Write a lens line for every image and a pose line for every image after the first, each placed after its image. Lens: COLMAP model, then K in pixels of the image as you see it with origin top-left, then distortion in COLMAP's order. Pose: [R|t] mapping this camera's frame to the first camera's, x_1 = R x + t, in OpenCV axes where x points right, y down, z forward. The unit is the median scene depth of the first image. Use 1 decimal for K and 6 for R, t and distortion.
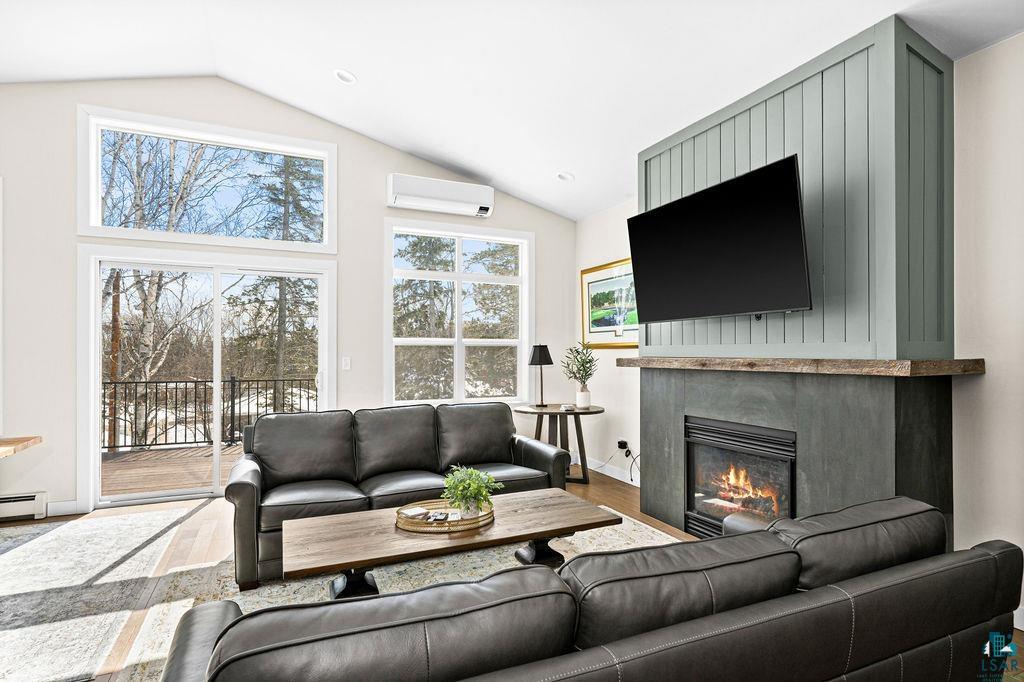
lens RADIAL K [[525.4, 0, 513.3], [0, 525.4, 353.0], [0, 0, 1]] dist [-0.000550, -0.000190]
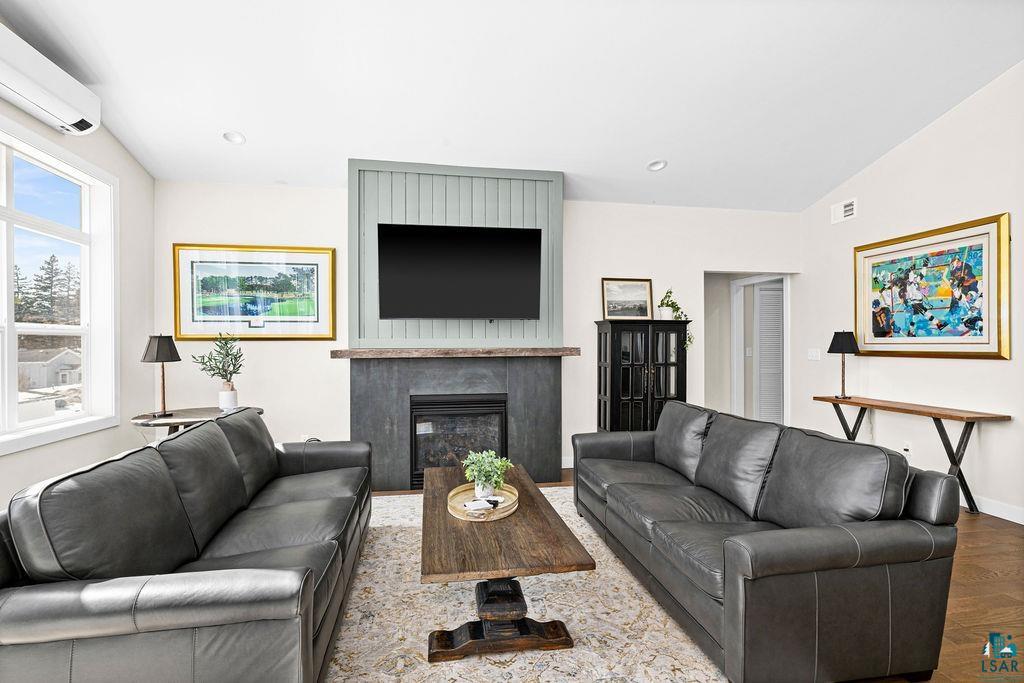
lens RADIAL K [[490.3, 0, 511.2], [0, 490.3, 344.6], [0, 0, 1]] dist [-0.000915, -0.000581]
pose [[0.251313, -0.002486, 0.967903, -0.686475], [0.003945, 0.999991, 0.001544, -0.001371], [-0.967898, 0.003430, 0.251321, 0.454832]]
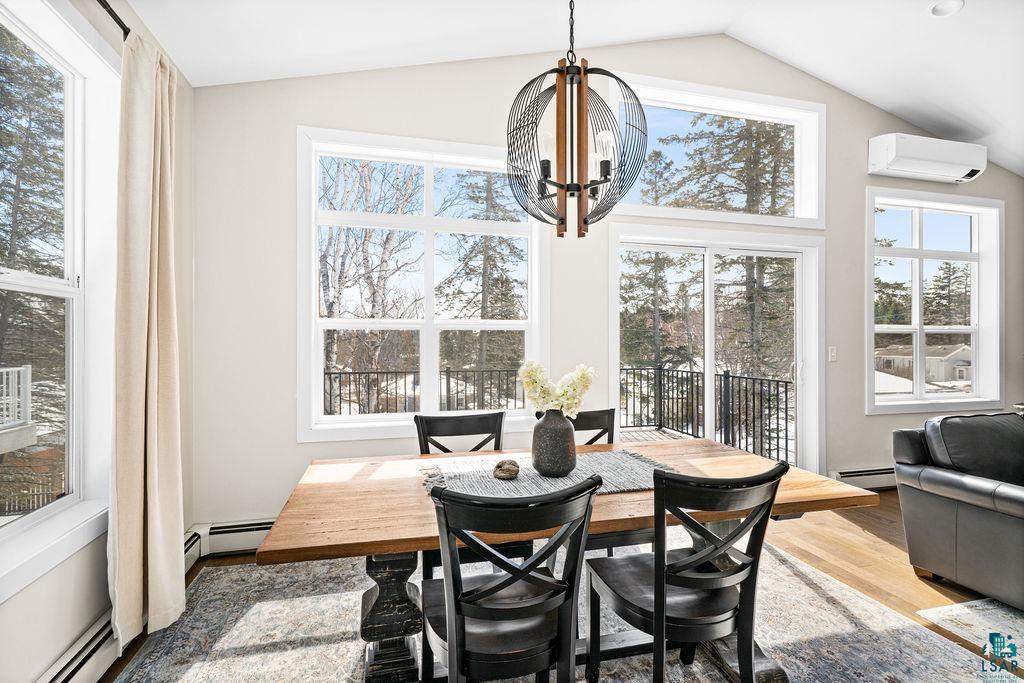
lens RADIAL K [[492.4, 0, 512.0], [0, 492.4, 341.5], [0, 0, 1]] dist [0.002734, 0.001045]
pose [[0.986977, 0.000354, -0.160863, -0.892504], [-0.000462, 1.000000, -0.000633, -0.000381], [0.160862, 0.000699, 0.986977, 0.124337]]
